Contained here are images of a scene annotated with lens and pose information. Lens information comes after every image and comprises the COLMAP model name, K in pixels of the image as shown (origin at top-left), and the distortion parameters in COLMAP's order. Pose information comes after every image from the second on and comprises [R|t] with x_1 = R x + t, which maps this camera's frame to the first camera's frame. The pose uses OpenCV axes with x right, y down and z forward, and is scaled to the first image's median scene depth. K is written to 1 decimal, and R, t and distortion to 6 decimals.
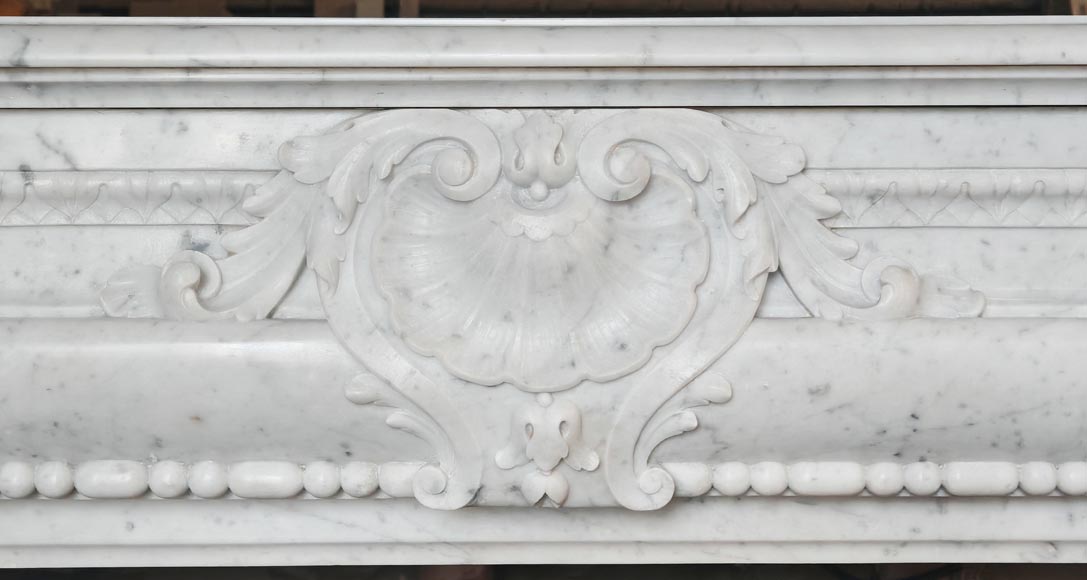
lens RADIAL K [[1900.0, 0, 606.1], [0, 1900.0, 256.3], [0, 0, 1]] dist [0.055976, 0.044107]
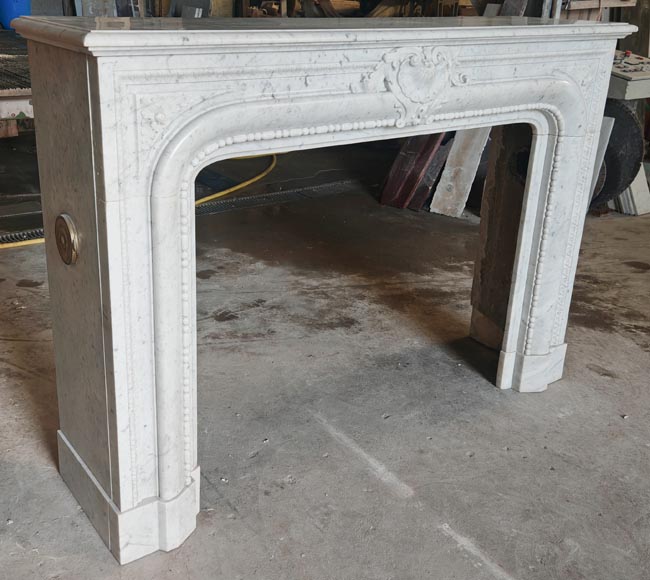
lens RADIAL K [[751.1, 0, 281.4], [0, 751.1, 262.1], [0, 0, 1]] dist [0.062051, -0.053960]
pose [[0.819514, -0.175949, 0.545380, -1.543011], [0.006528, 0.954503, 0.298130, -0.131460], [-0.573023, -0.240761, 0.783377, -0.509468]]
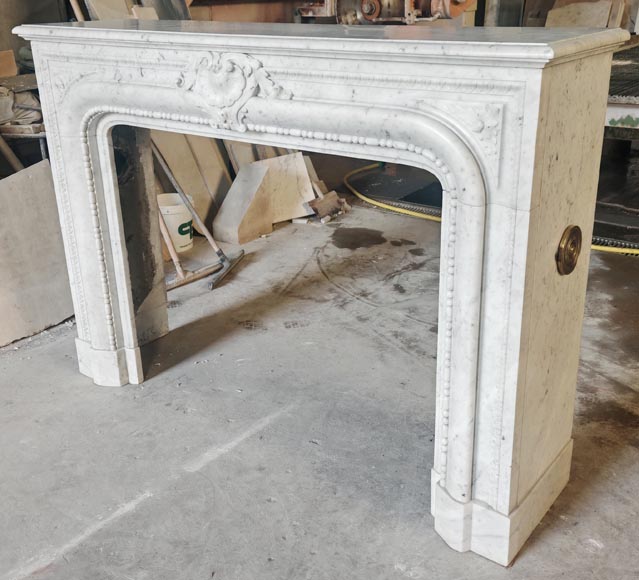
lens RADIAL K [[751.9, 0, 331.5], [0, 751.9, 276.6], [0, 0, 1]] dist [0.043521, 0.004954]
pose [[0.799534, 0.207269, -0.563724, 1.494819], [-0.022982, 0.948439, 0.316125, -0.154845], [0.600181, -0.239798, 0.763073, -0.547738]]
